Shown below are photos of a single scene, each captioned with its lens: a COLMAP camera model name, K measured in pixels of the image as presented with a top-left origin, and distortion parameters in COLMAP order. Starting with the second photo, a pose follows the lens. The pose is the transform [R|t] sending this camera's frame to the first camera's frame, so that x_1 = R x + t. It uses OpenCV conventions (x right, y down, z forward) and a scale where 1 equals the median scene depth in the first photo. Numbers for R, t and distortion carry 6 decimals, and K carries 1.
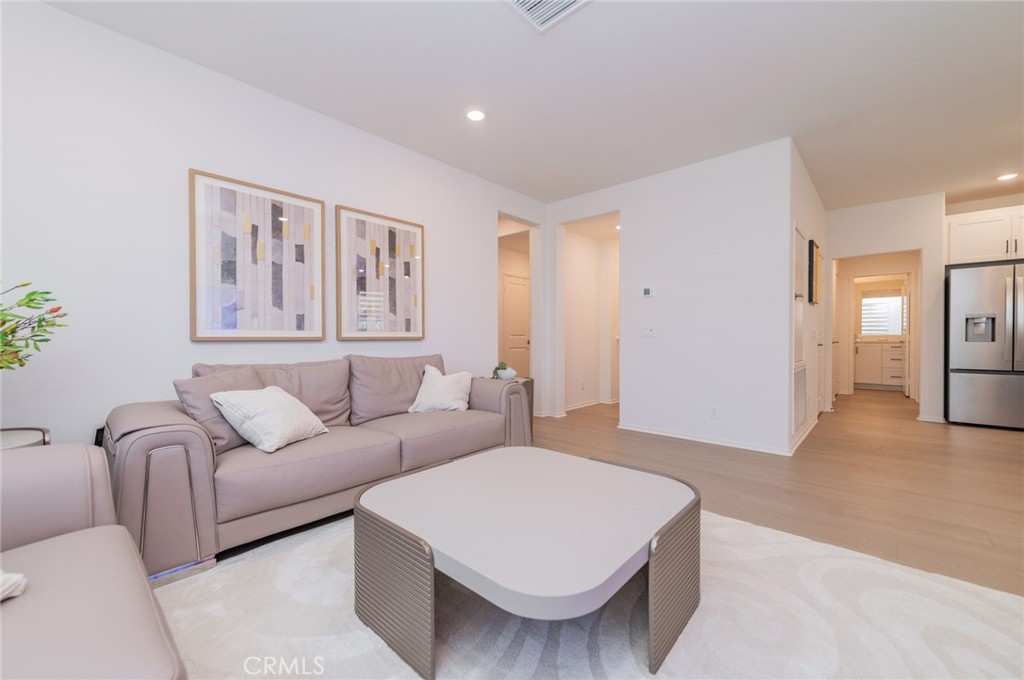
lens RADIAL K [[404.2, 0, 513.7], [0, 404.2, 341.8], [0, 0, 1]] dist [0.013180, -0.003779]
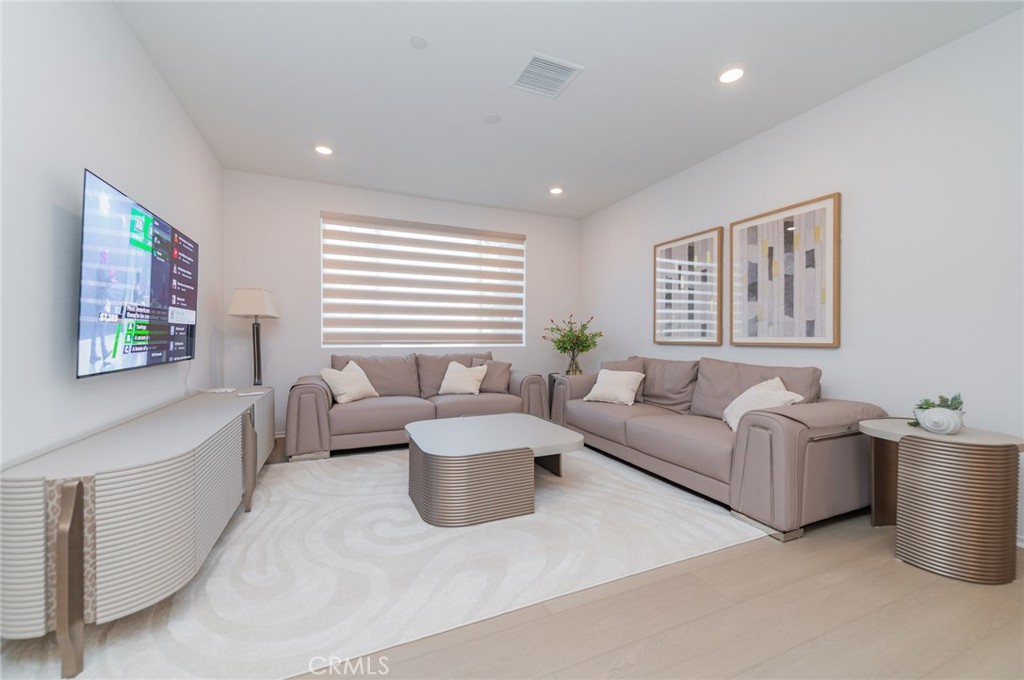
lens RADIAL K [[404.2, 0, 508.9], [0, 404.2, 340.5], [0, 0, 1]] dist [0.013180, -0.003779]
pose [[-0.412957, -0.004461, -0.910739, 0.734148], [-0.025672, 0.999648, 0.006744, -0.008418], [0.910389, 0.026165, -0.412926, 0.810873]]
